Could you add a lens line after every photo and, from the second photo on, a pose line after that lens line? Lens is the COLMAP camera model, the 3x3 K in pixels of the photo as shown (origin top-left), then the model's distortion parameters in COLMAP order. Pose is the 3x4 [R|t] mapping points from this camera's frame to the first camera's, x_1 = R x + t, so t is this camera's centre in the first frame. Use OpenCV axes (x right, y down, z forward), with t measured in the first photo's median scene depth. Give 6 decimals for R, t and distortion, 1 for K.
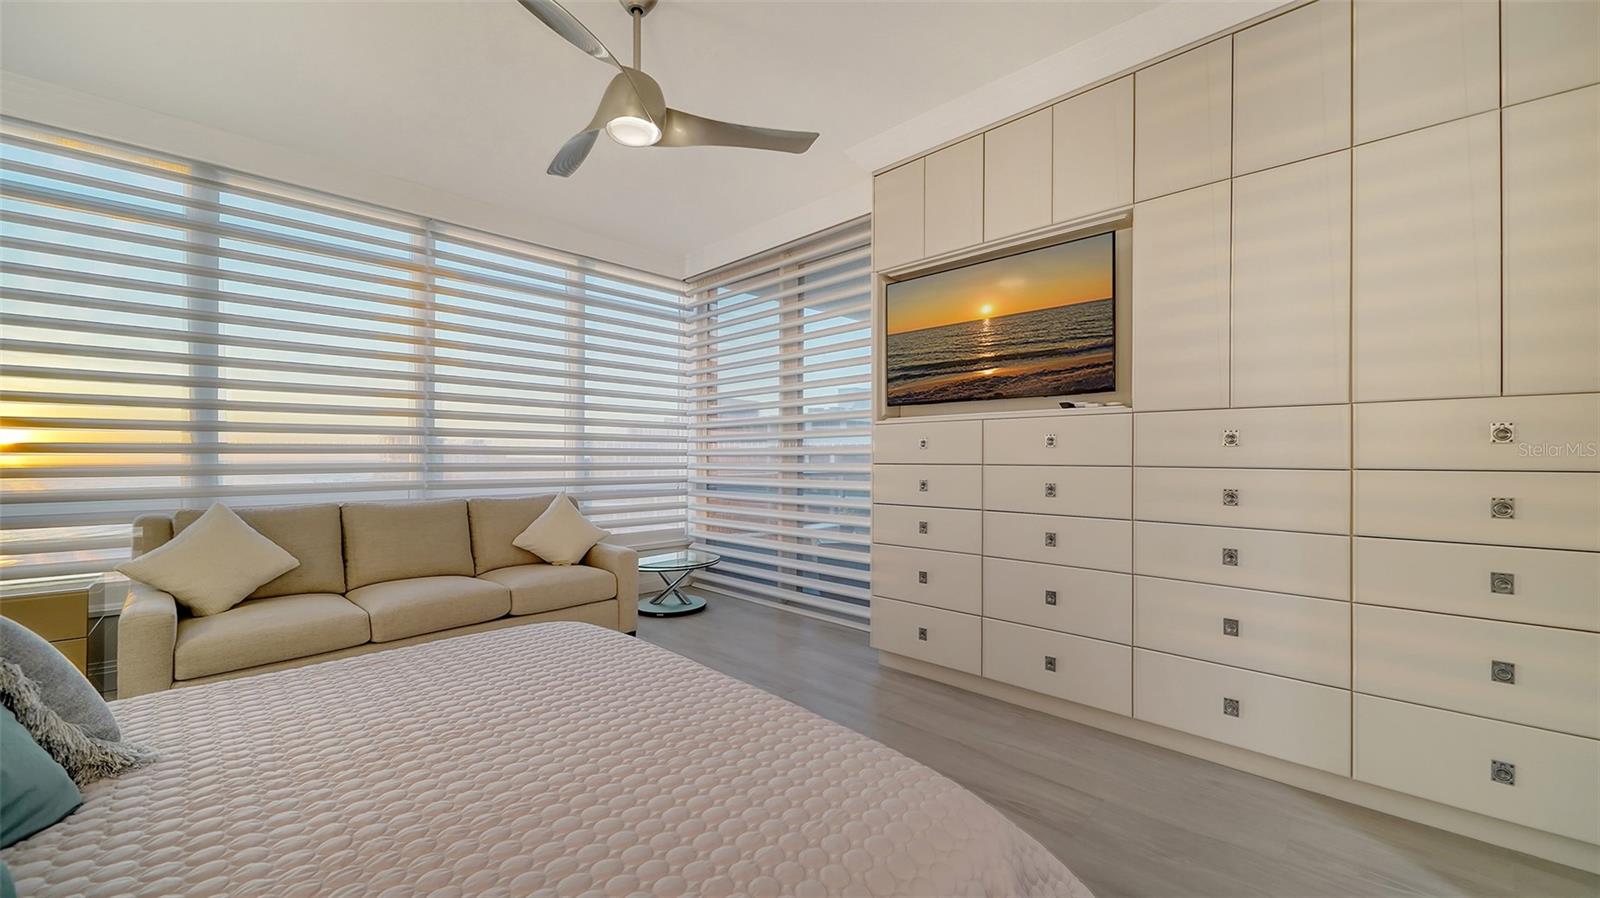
lens RADIAL K [[570.6, 0, 811.6], [0, 570.6, 459.1], [0, 0, 1]] dist [-0.014392, -0.002896]
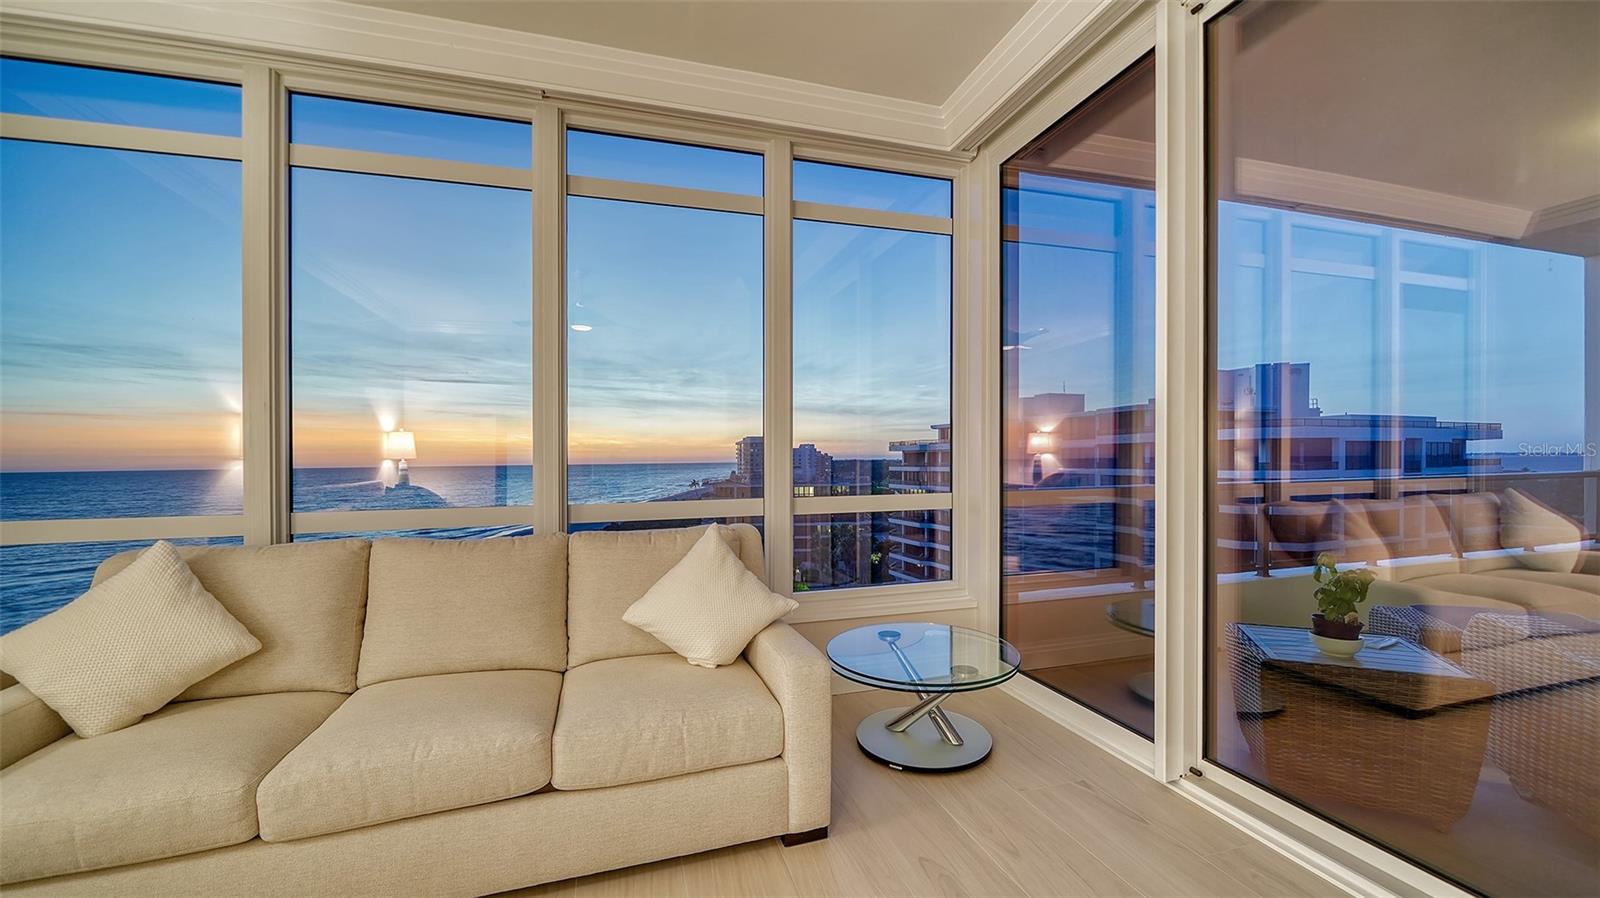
lens RADIAL K [[616.6, 0, 805.1], [0, 616.6, 453.8], [0, 0, 1]] dist [-0.012231, 0.000413]
pose [[0.856966, -0.003455, -0.515361, -0.056190], [0.004206, 0.999991, 0.000289, -0.013799], [0.515355, -0.002415, 0.856973, 0.569052]]
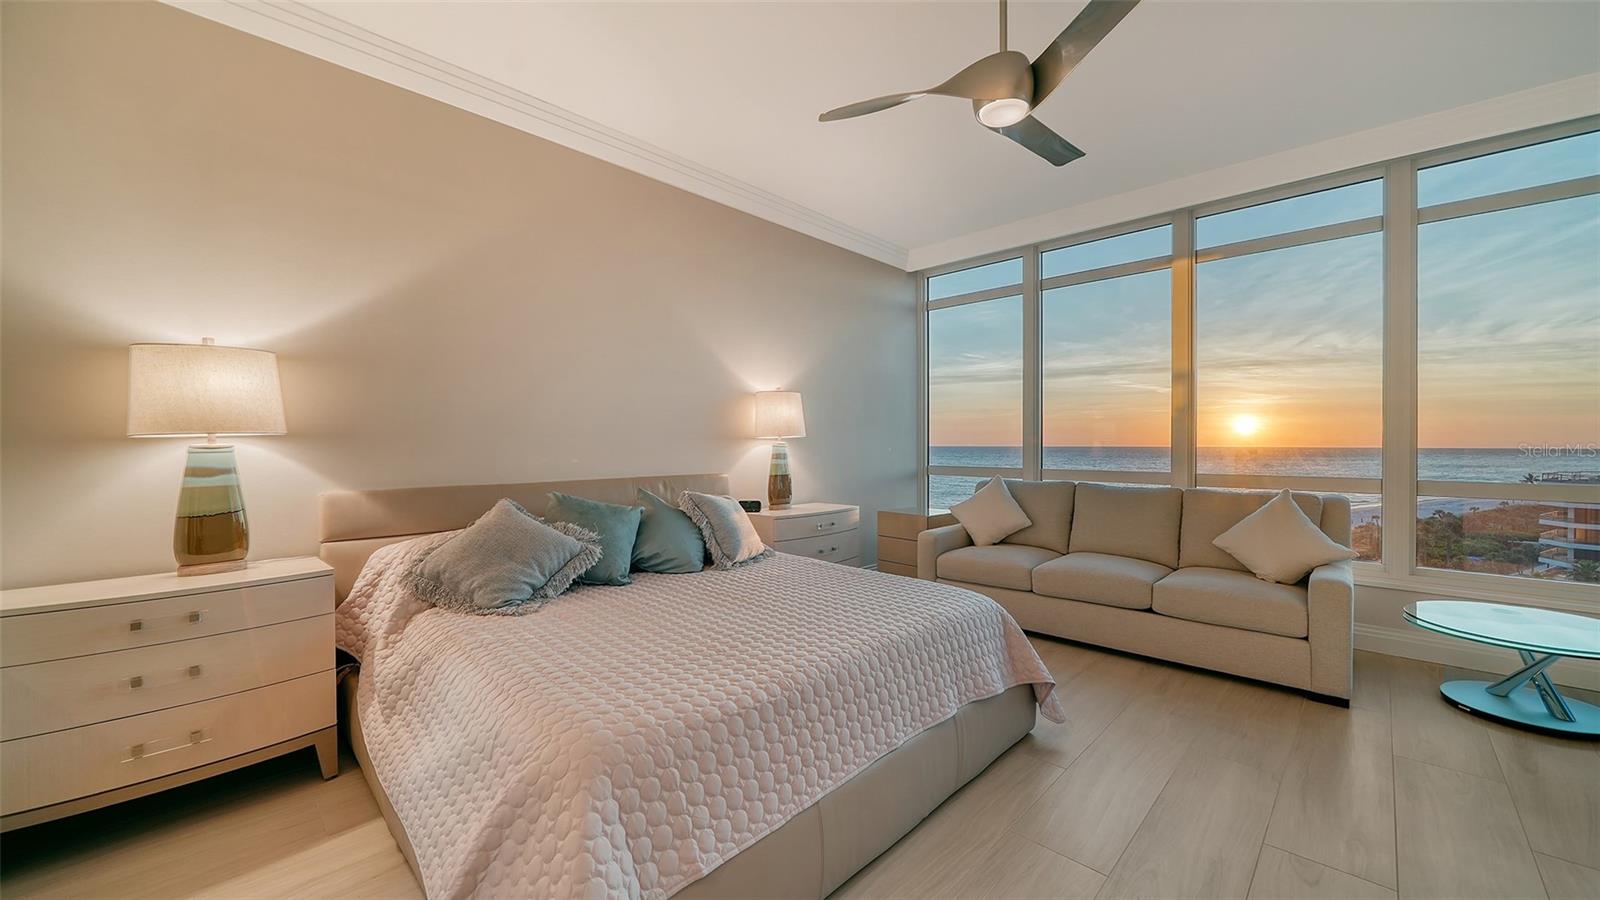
lens RADIAL K [[616.6, 0, 805.1], [0, 616.6, 454.8], [0, 0, 1]] dist [-0.012231, 0.000413]
pose [[-0.020950, 0.022614, -0.999525, 0.464515], [-0.000045, 0.999744, 0.022620, -0.014522], [0.999781, 0.000519, -0.020944, 0.366363]]
